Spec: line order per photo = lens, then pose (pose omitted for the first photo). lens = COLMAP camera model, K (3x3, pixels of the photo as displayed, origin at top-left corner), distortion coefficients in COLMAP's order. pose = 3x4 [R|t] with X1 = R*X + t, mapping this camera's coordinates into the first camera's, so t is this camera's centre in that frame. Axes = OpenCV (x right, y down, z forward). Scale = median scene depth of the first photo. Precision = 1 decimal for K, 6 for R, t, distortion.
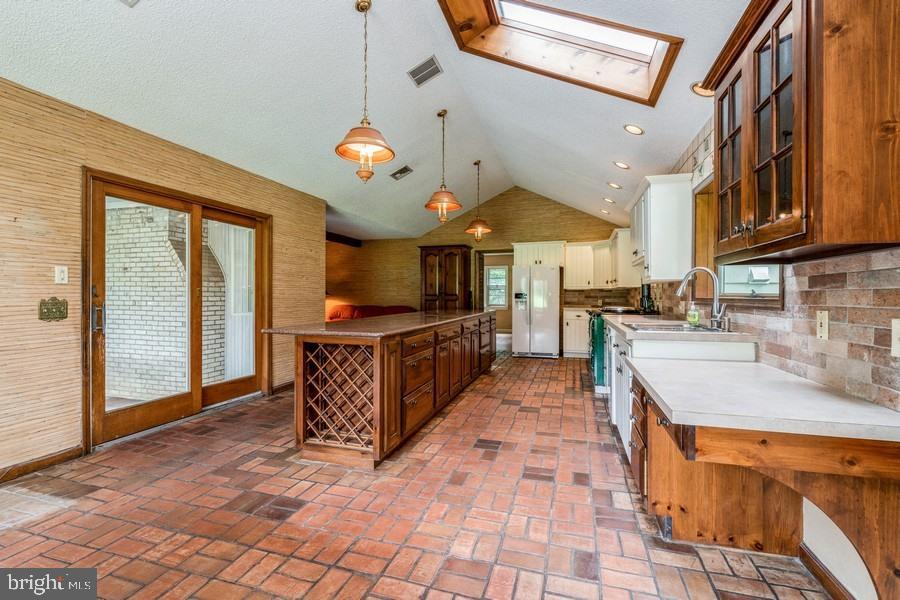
lens RADIAL K [[410.6, 0, 455.1], [0, 410.6, 297.0], [0, 0, 1]] dist [-0.000243, -0.001056]
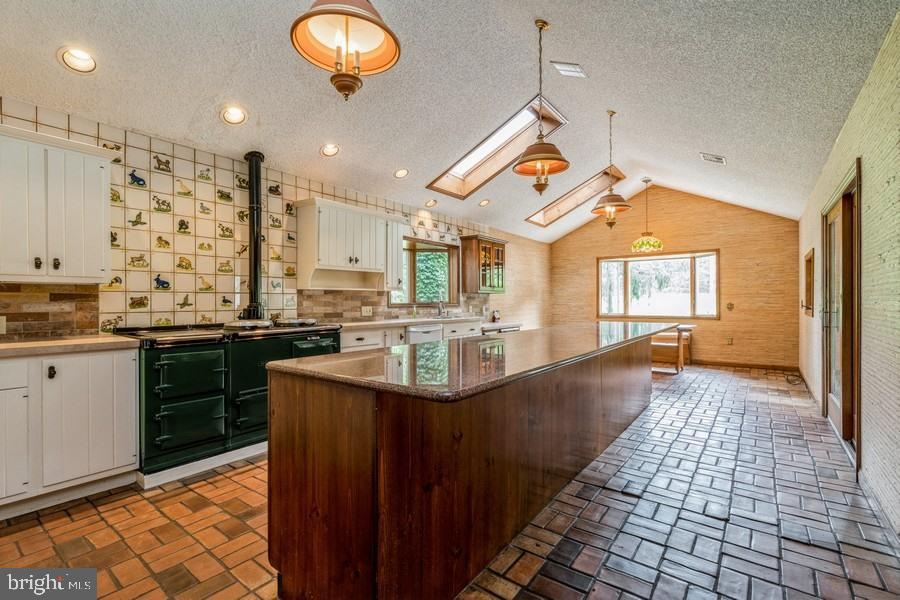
lens RADIAL K [[410.6, 0, 444.9], [0, 410.6, 299.9], [0, 0, 1]] dist [-0.000243, -0.001056]
pose [[-0.930374, 0.002442, 0.366604, -0.223036], [0.002141, 0.999997, -0.001227, -0.011582], [-0.366606, -0.000357, -0.930376, 2.972560]]
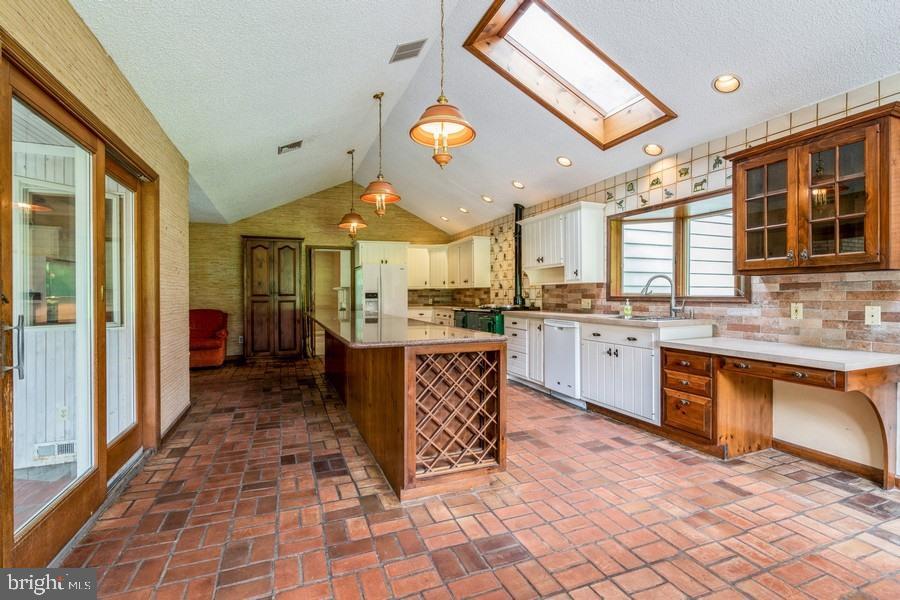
lens RADIAL K [[410.6, 0, 454.6], [0, 410.6, 297.8], [0, 0, 1]] dist [-0.000243, -0.001056]
pose [[0.779349, -0.010684, 0.626499, -0.836470], [0.007914, 0.999943, 0.007207, -0.008551], [-0.626540, -0.000659, 0.779389, 0.328861]]
